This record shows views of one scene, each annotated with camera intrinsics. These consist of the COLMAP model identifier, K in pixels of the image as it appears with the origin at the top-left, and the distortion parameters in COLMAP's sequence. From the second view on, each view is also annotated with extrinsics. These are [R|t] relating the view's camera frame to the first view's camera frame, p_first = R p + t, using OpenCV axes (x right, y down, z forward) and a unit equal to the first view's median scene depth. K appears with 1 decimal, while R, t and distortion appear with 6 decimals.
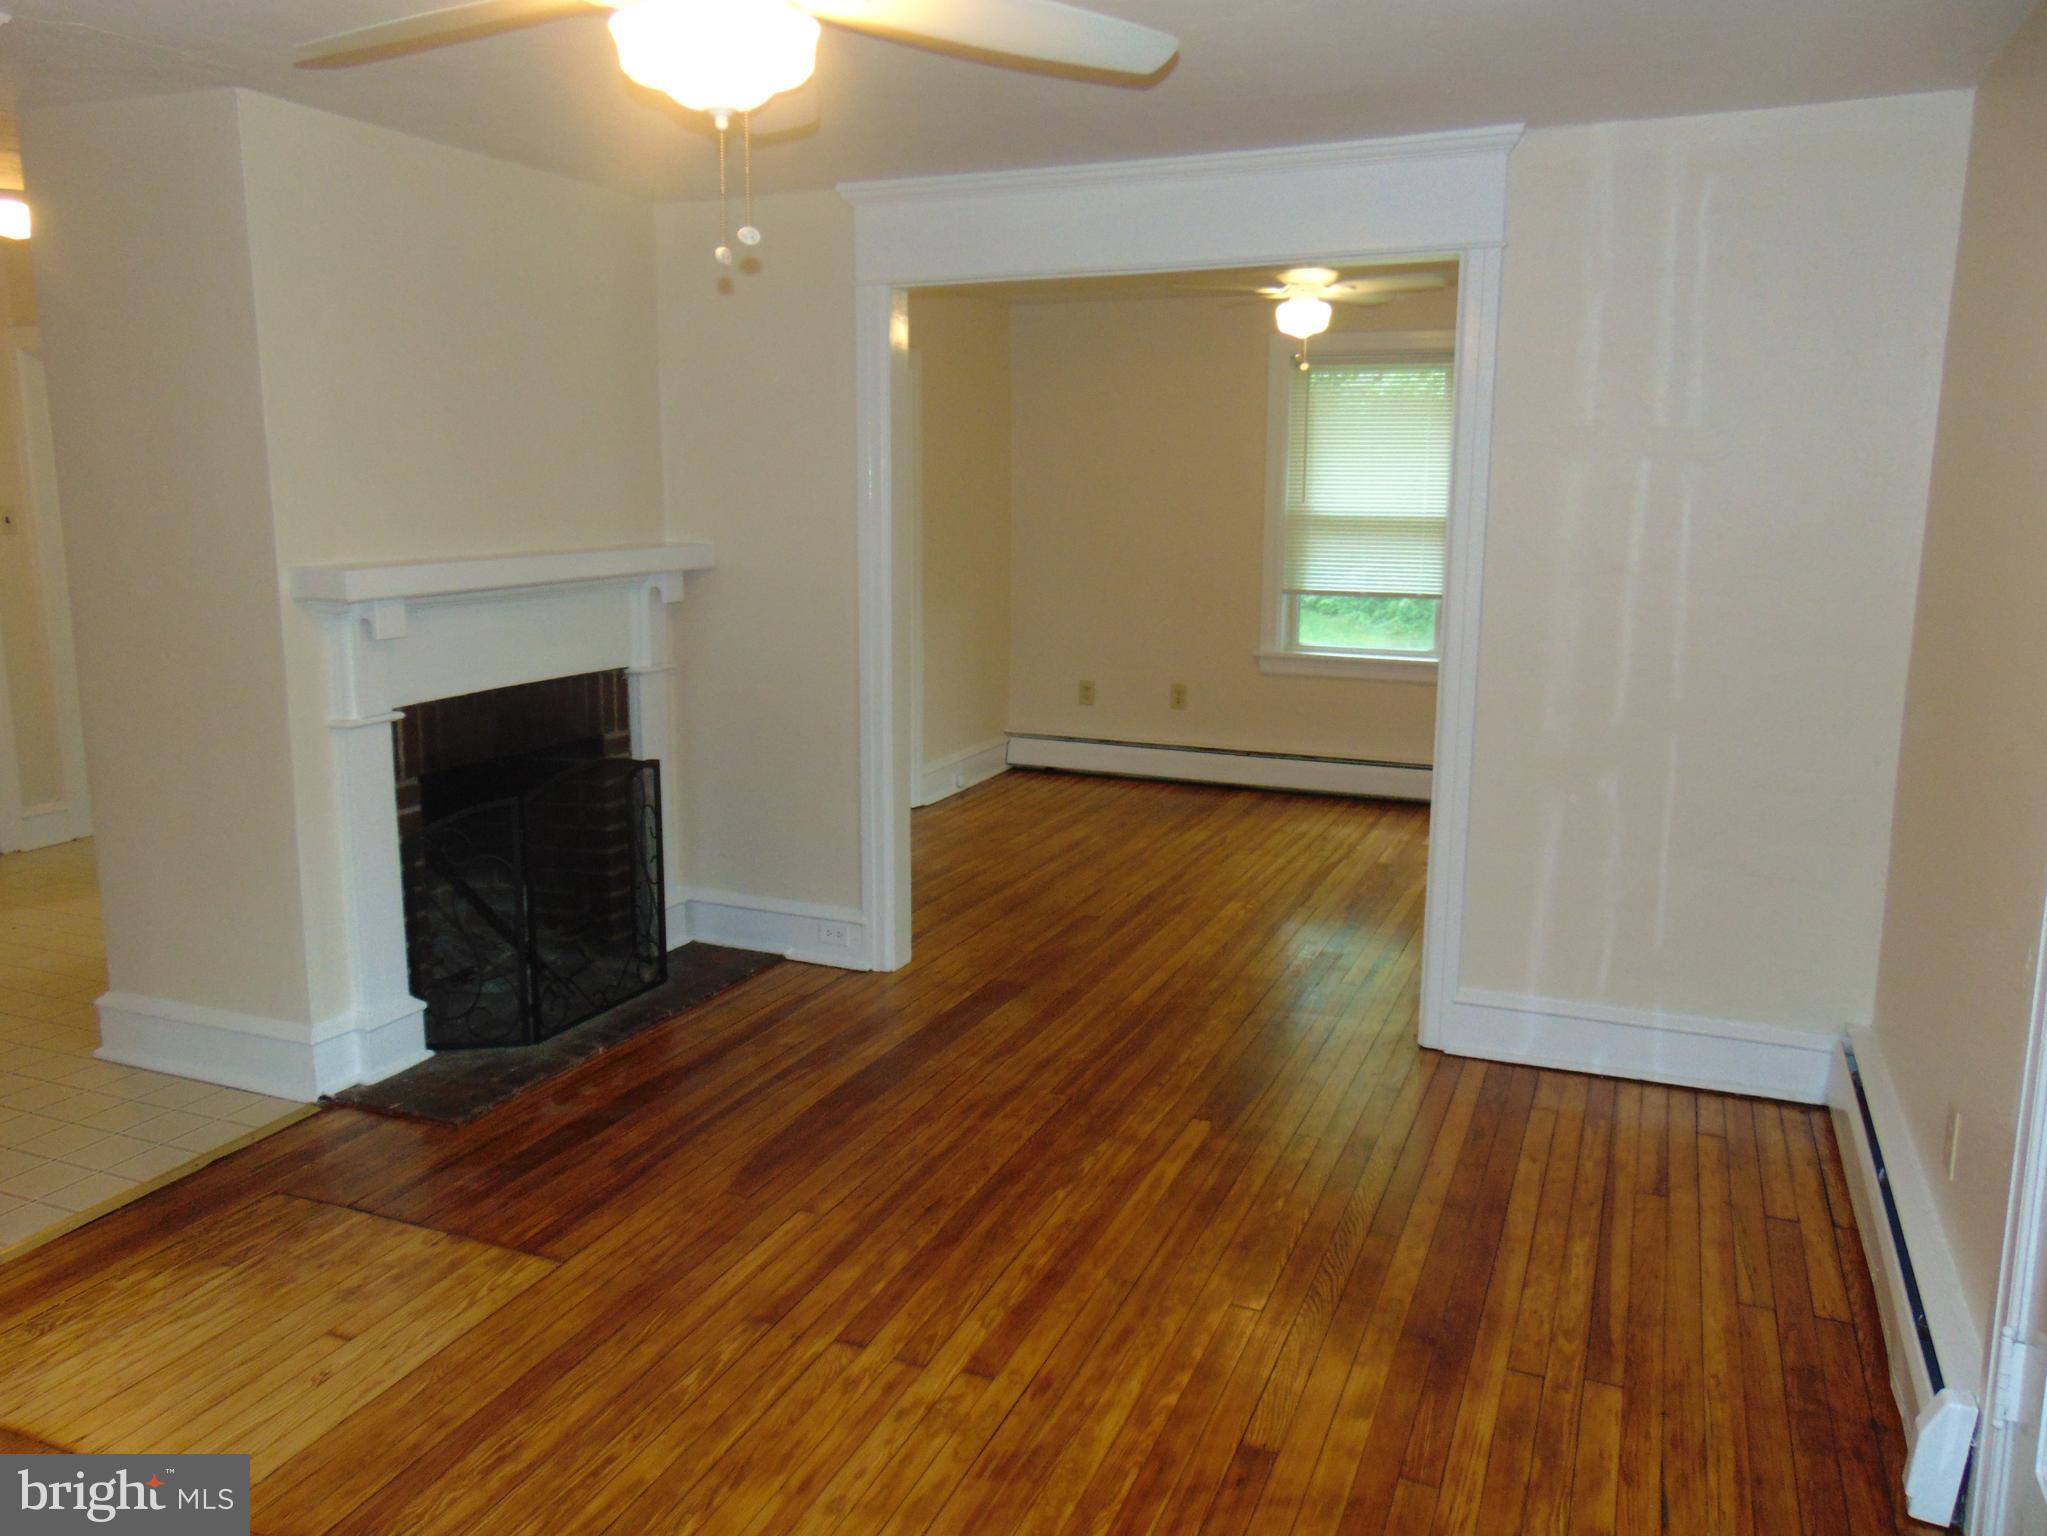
lens RADIAL K [[1522.6, 0, 1023.8], [0, 1522.6, 755.4], [0, 0, 1]] dist [0.007432, 0.034115]
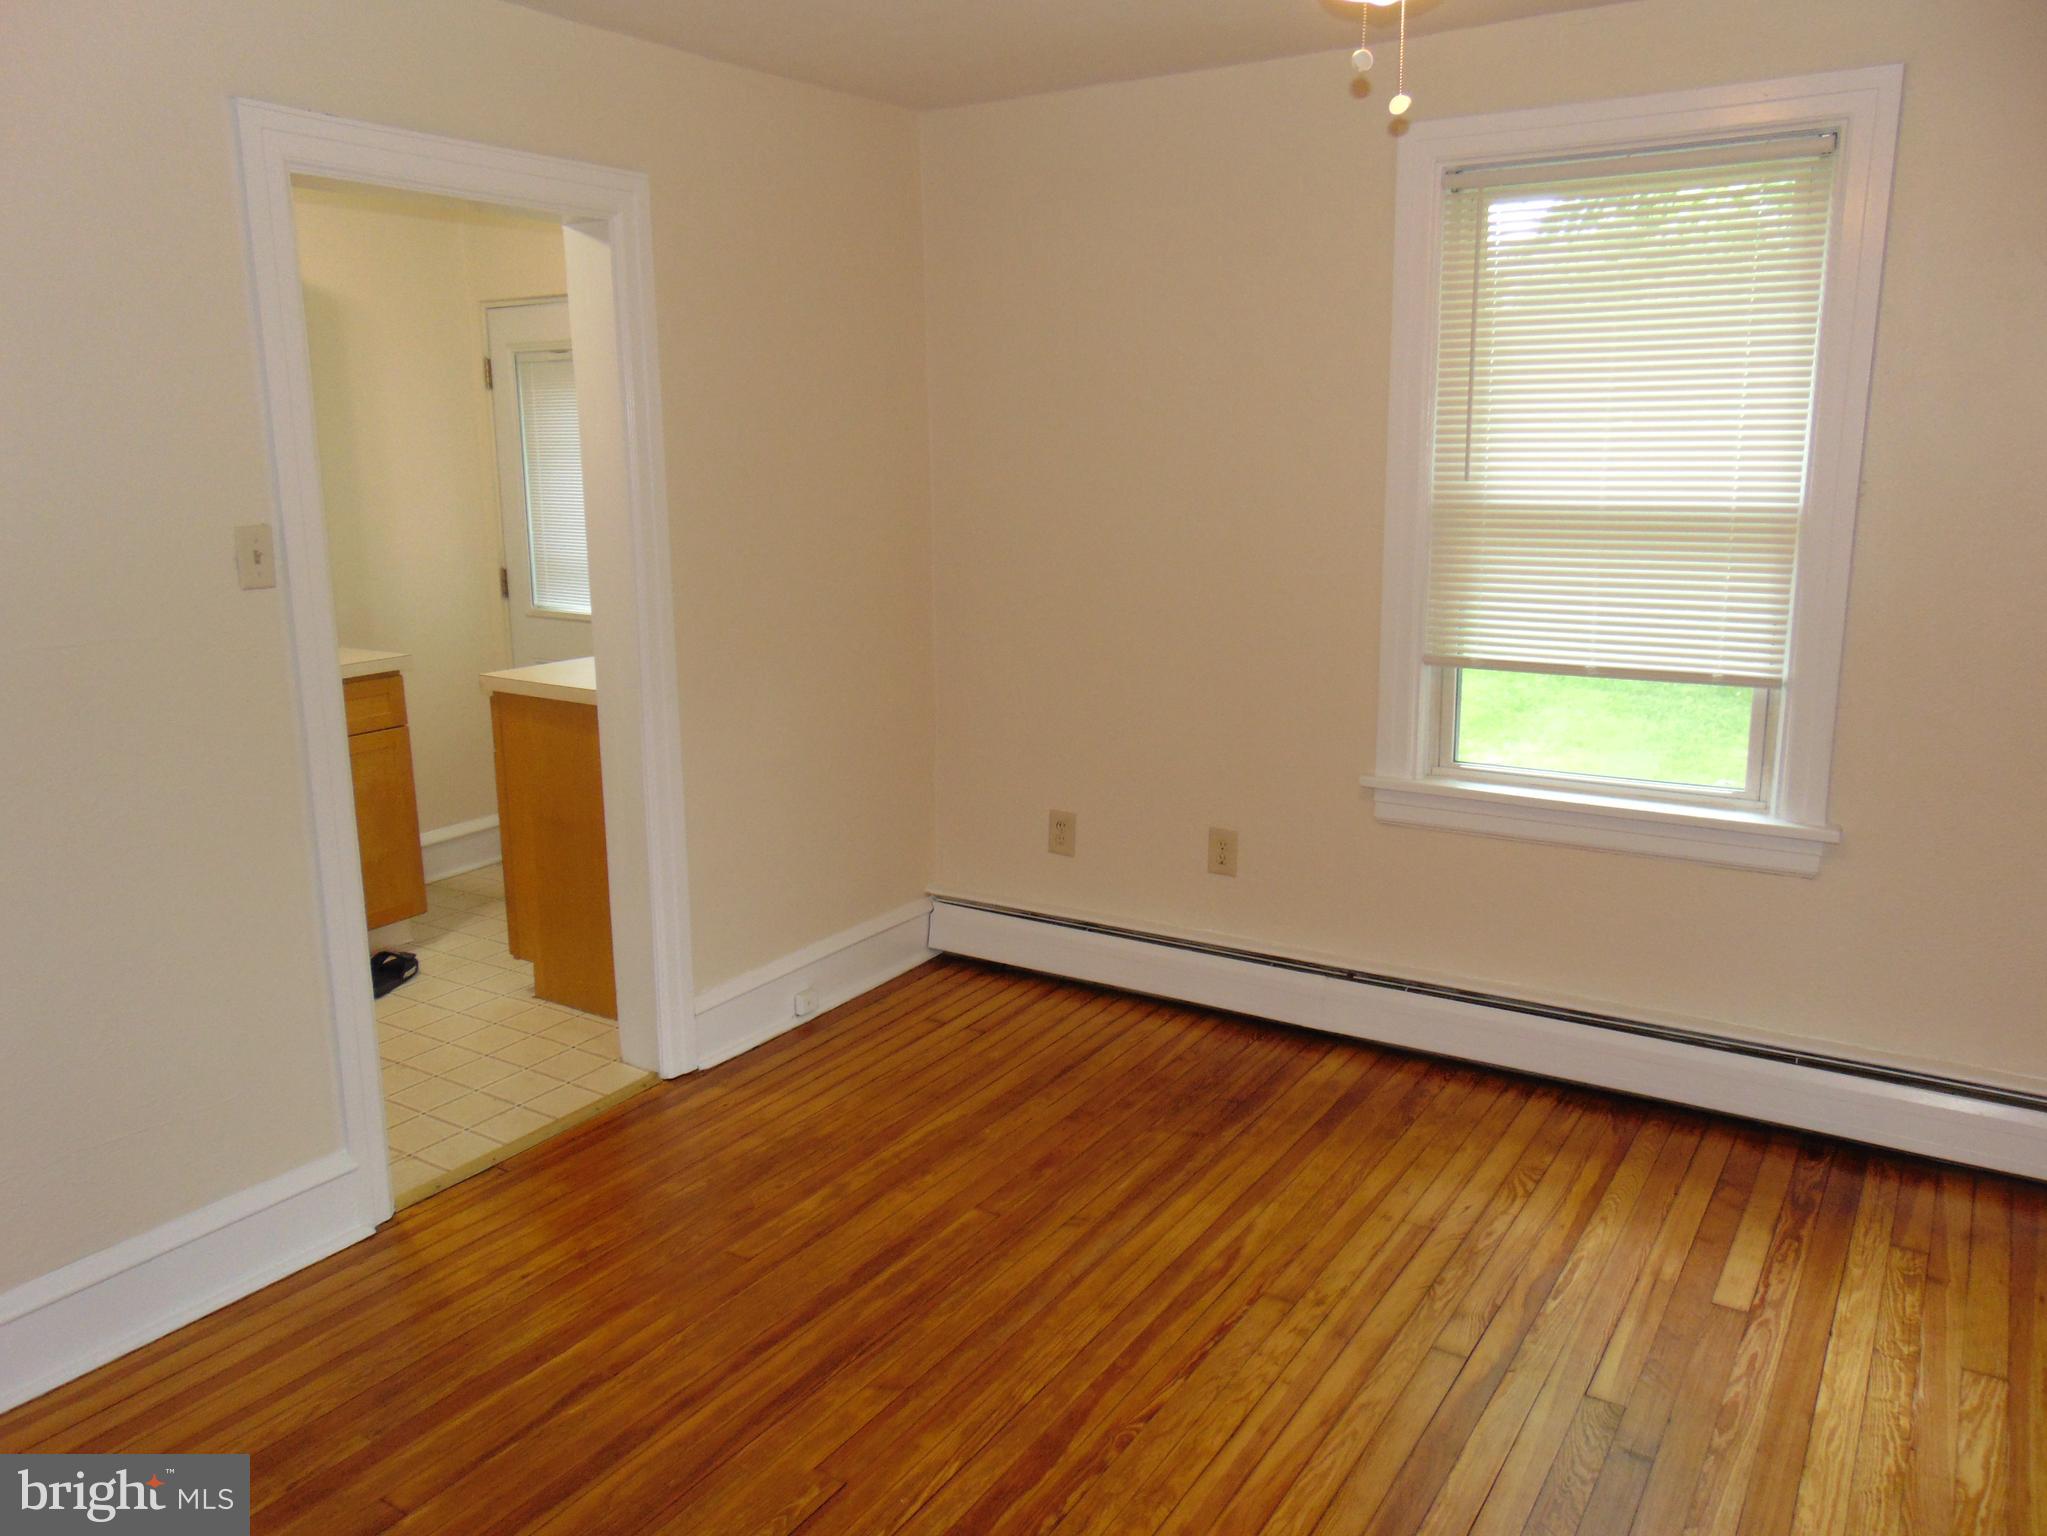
lens RADIAL K [[1522.6, 0, 1023.3], [0, 1522.6, 773.2], [0, 0, 1]] dist [0.007432, 0.034115]
pose [[0.986608, 0.019111, -0.161986, 0.122918], [-0.013525, 0.999277, 0.035519, -0.086831], [0.162548, -0.032853, 0.986154, 0.489651]]
